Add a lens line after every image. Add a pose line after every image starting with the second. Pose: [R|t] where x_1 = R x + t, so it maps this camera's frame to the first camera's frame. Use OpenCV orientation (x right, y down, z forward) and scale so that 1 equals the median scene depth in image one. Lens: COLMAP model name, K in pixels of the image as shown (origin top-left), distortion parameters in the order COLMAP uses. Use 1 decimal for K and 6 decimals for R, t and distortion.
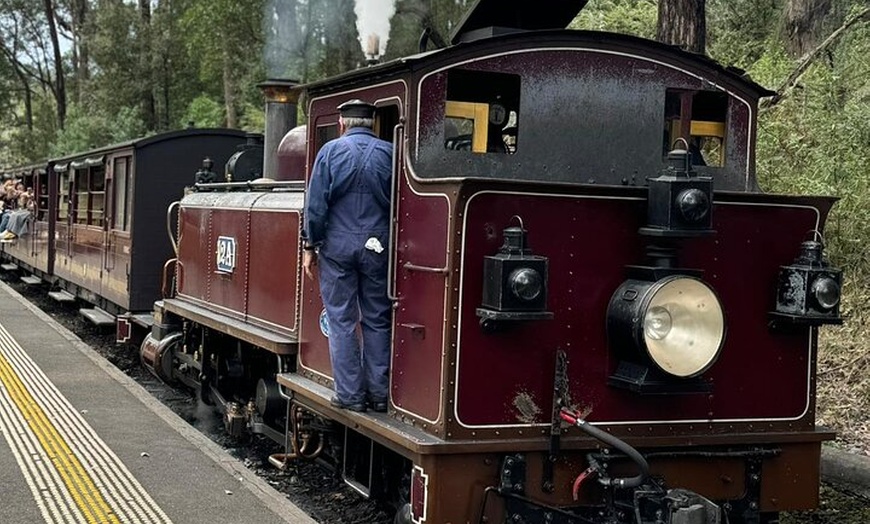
lens RADIAL K [[1345.9, 0, 435.0], [0, 1345.9, 262.0], [0, 0, 1]] dist [0.014220, 0.041173]
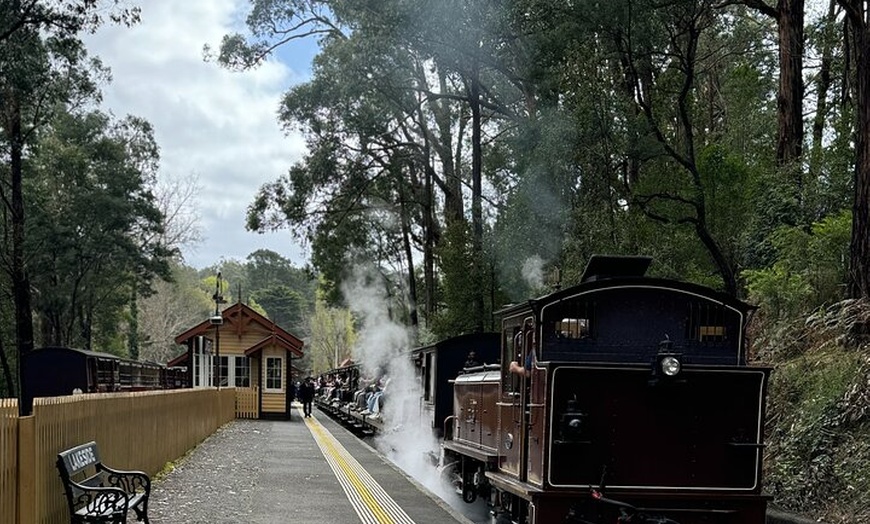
lens RADIAL K [[1345.9, 0, 435.0], [0, 1345.9, 262.0], [0, 0, 1]] dist [0.014220, 0.041173]
pose [[0.964040, -0.039715, -0.262772, 0.215461], [0.003421, 0.990543, -0.137157, 0.036142], [0.265734, 0.131326, 0.955060, -0.555577]]
